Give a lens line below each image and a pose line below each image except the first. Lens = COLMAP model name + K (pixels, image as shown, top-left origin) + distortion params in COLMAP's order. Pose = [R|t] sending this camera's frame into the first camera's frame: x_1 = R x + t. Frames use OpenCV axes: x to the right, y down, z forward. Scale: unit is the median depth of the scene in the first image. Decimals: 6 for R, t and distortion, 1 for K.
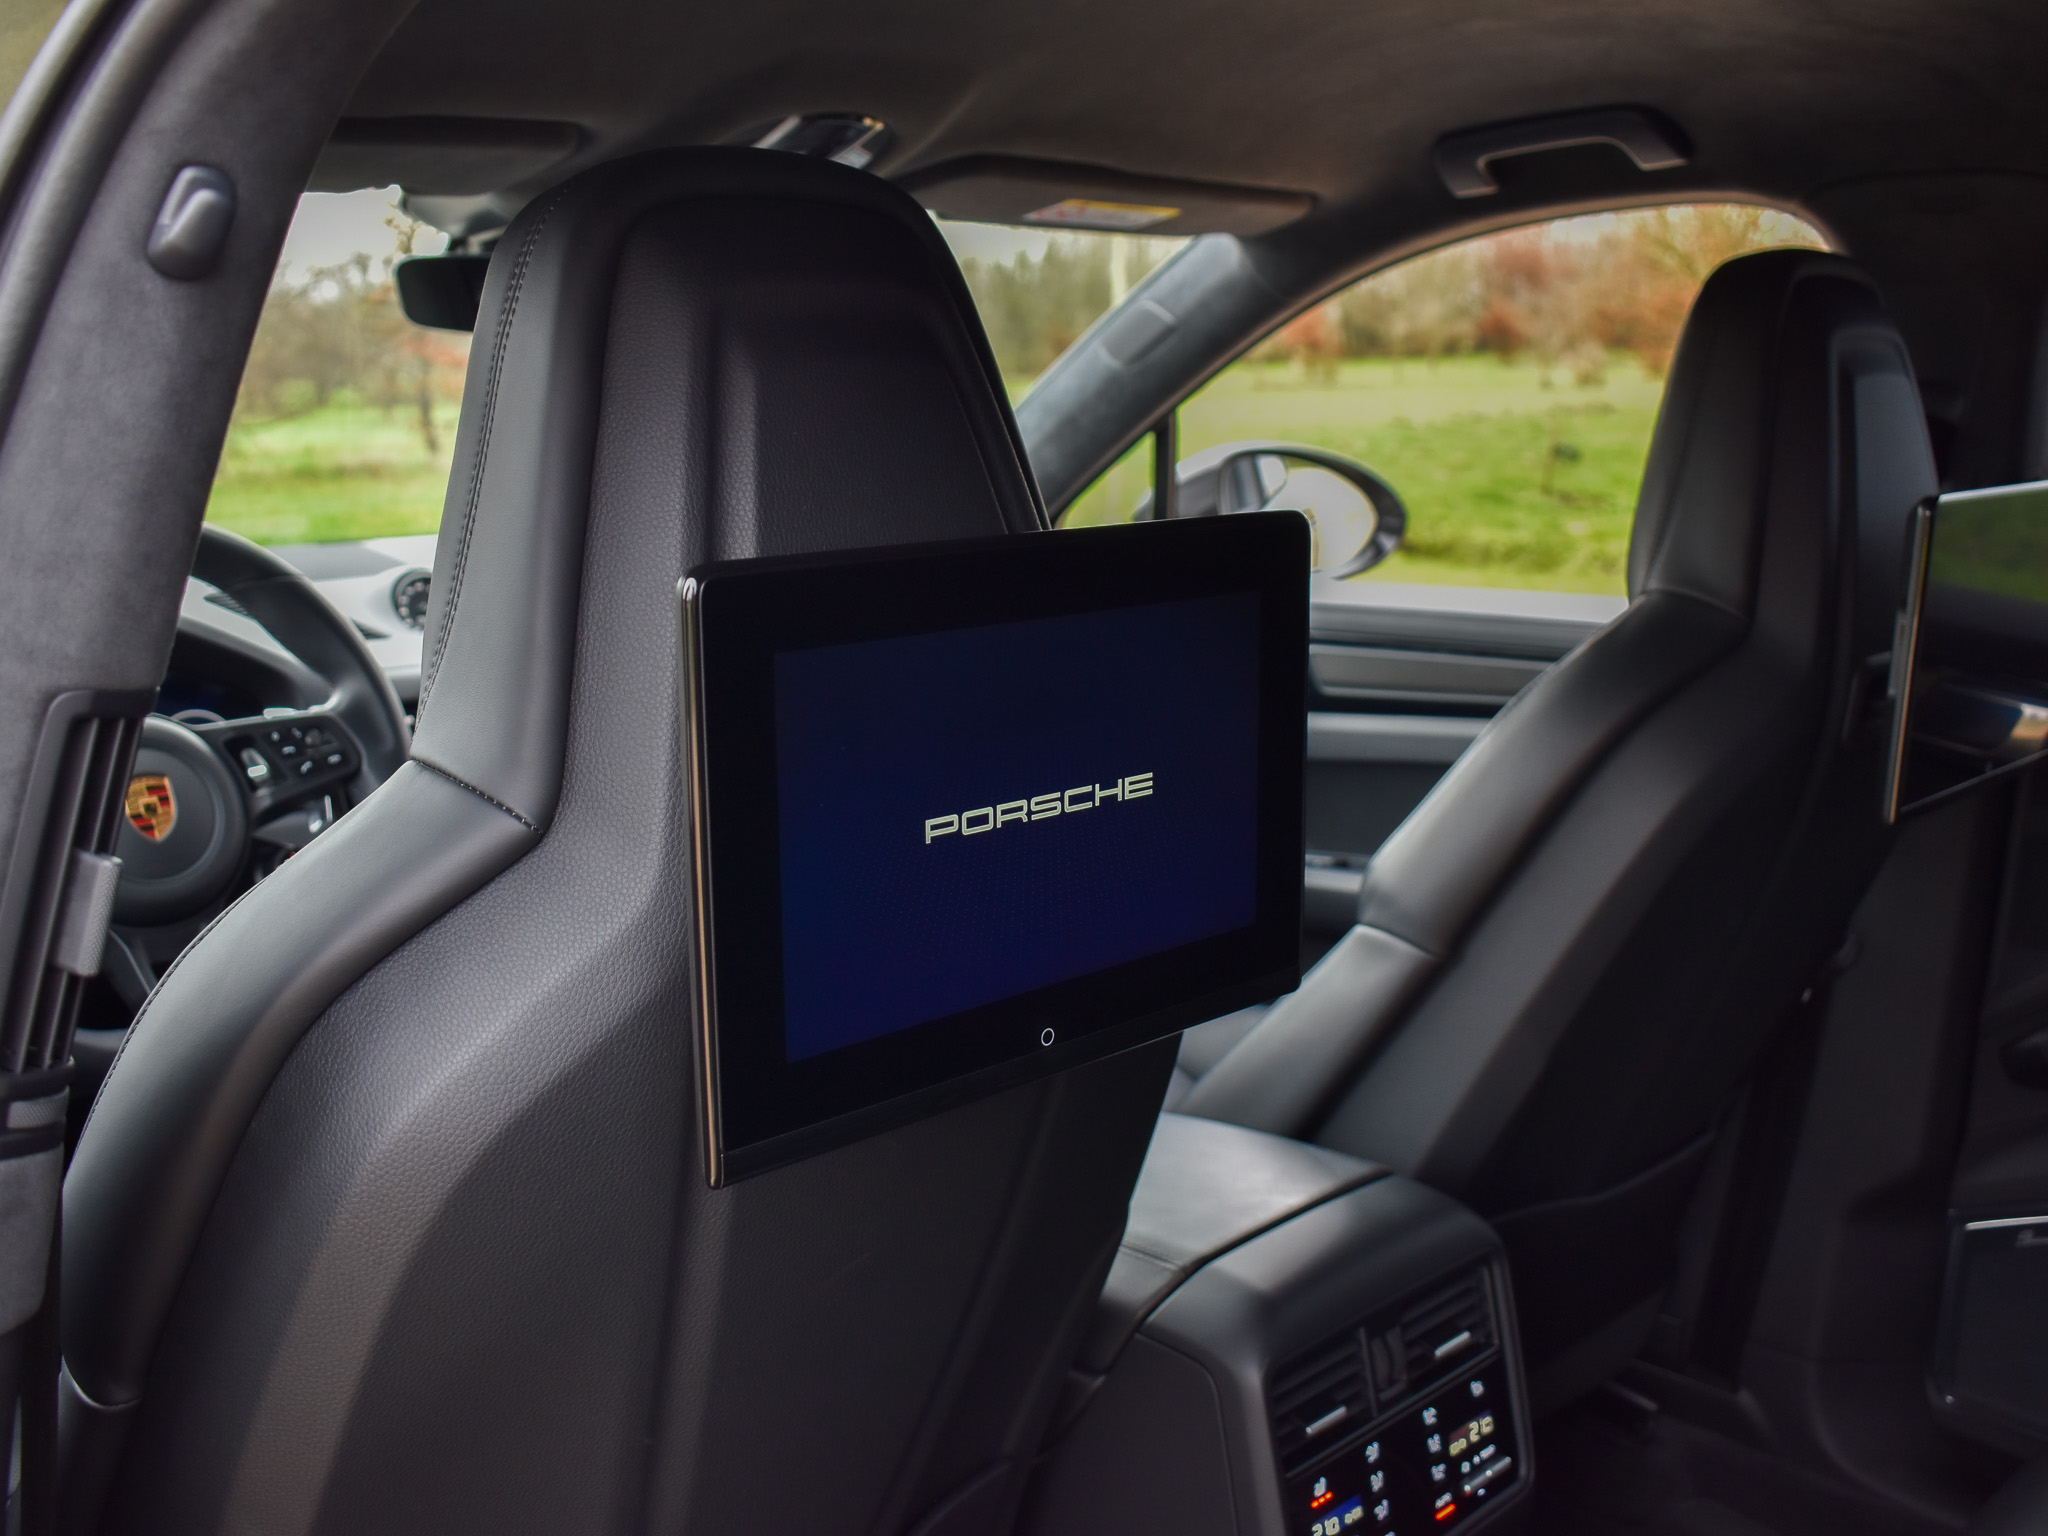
lens RADIAL K [[2019.9, 0, 1036.7], [0, 2019.9, 766.7], [0, 0, 1]] dist [-0.087299, 0.000000]
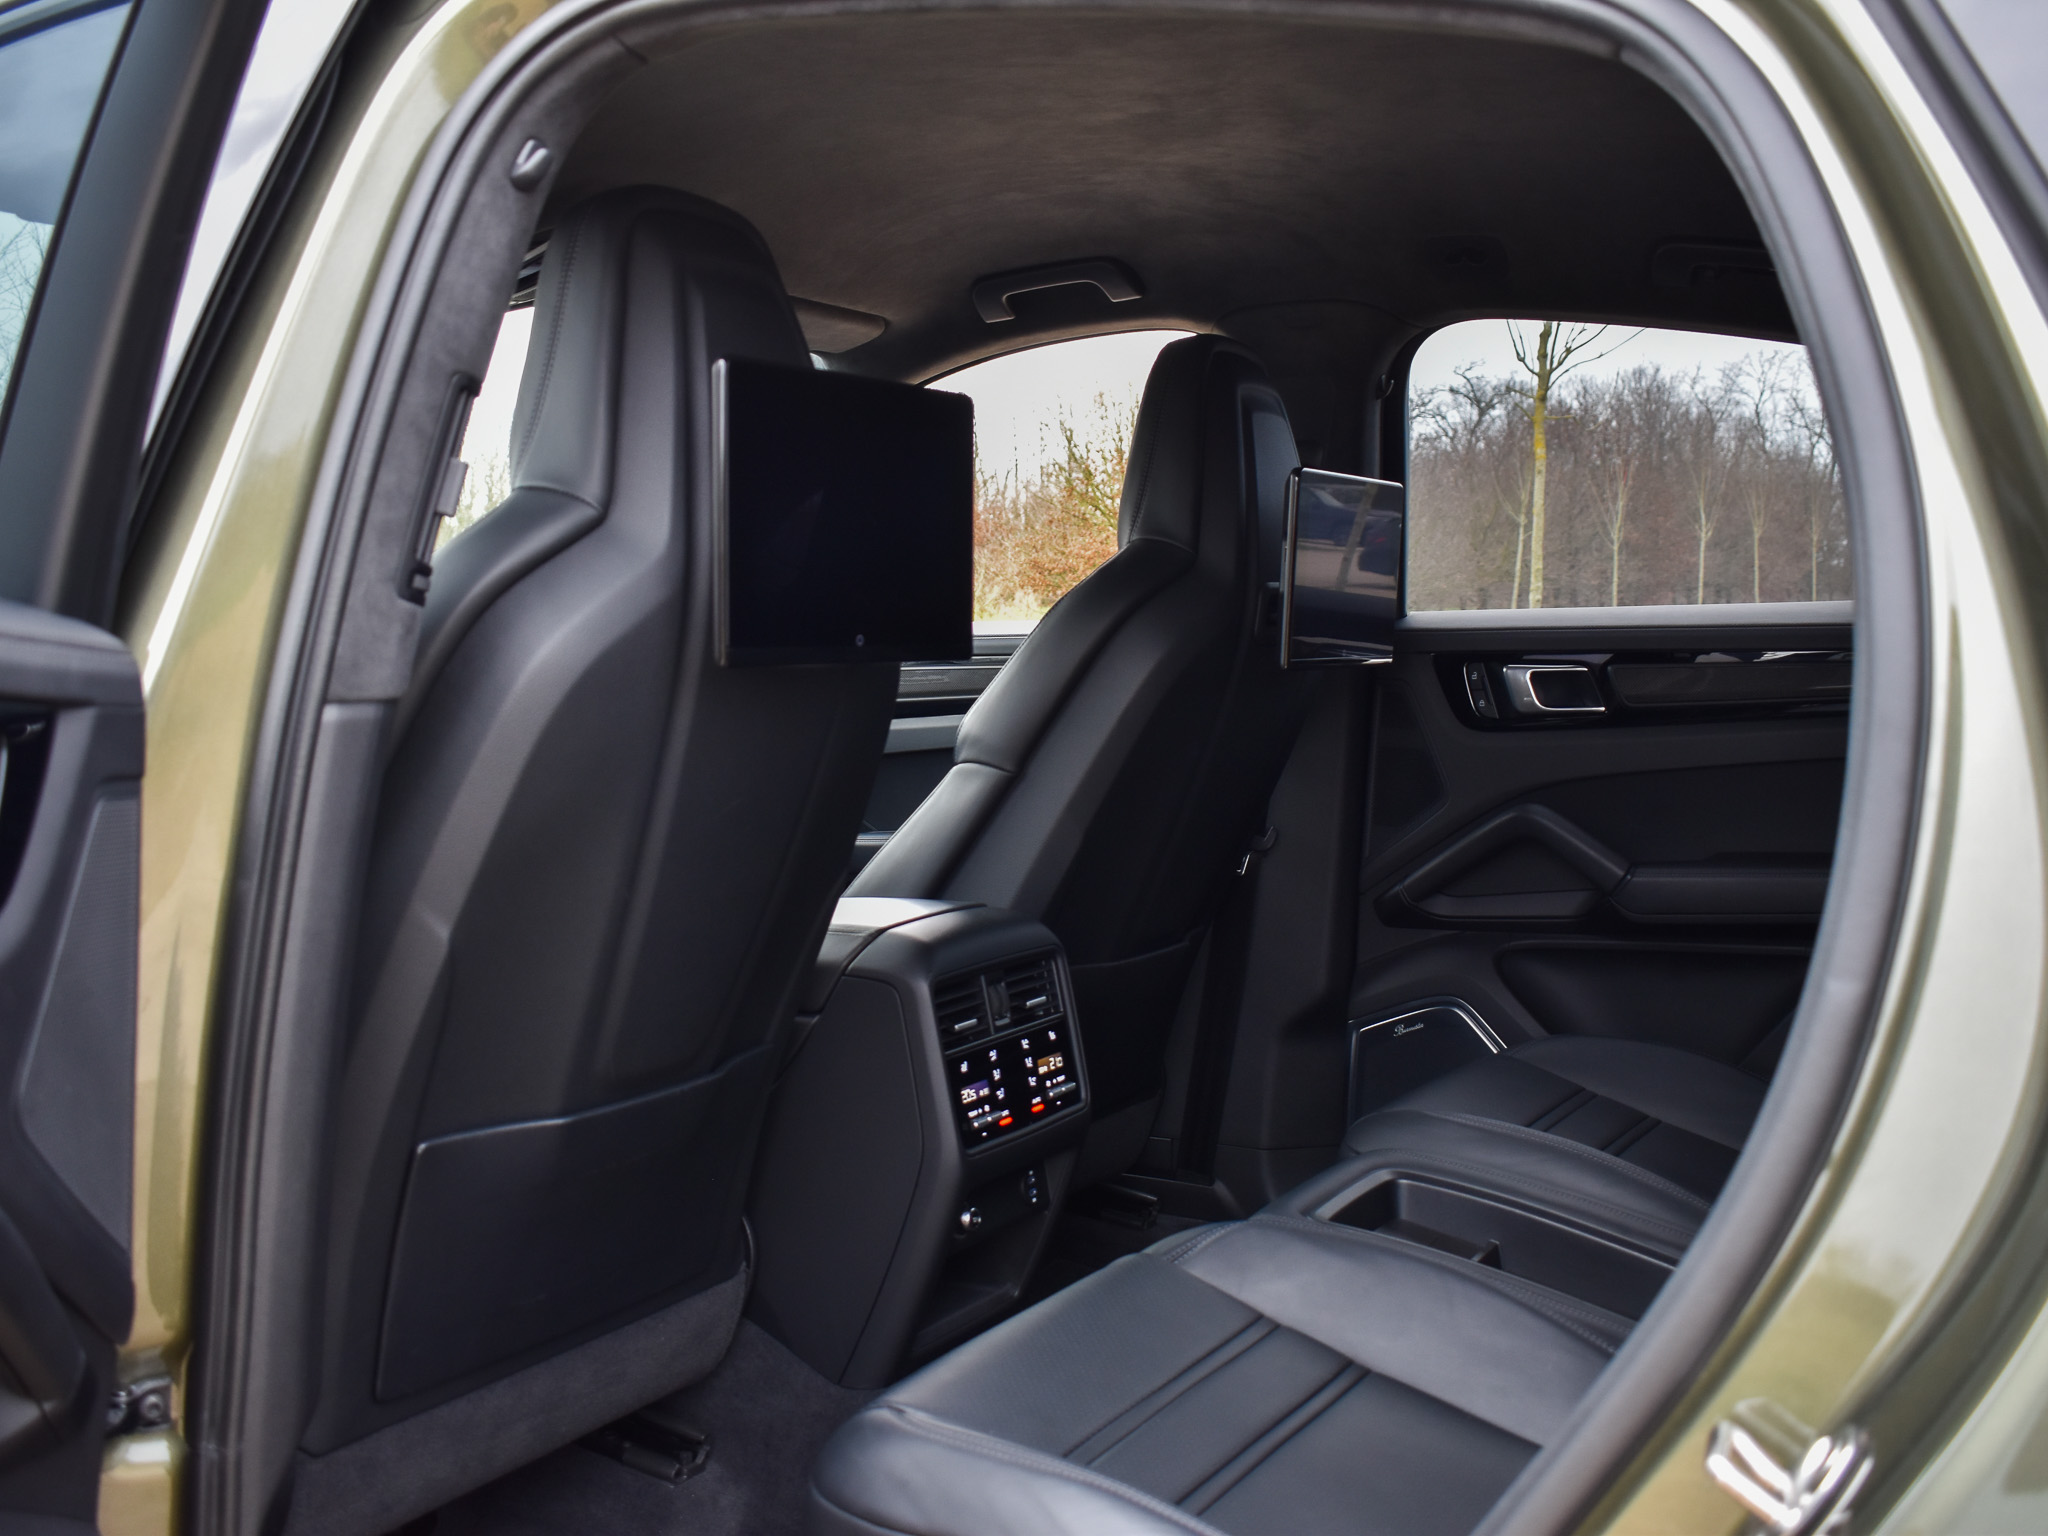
lens RADIAL K [[2019.9, 0, 1020.3], [0, 2019.9, 772.0], [0, 0, 1]] dist [-0.087299, 0.000000]
pose [[0.965765, -0.006378, 0.259342, -0.208062], [0.036986, 0.992871, -0.113314, 0.290026], [-0.256770, 0.119027, 0.959115, -0.517084]]
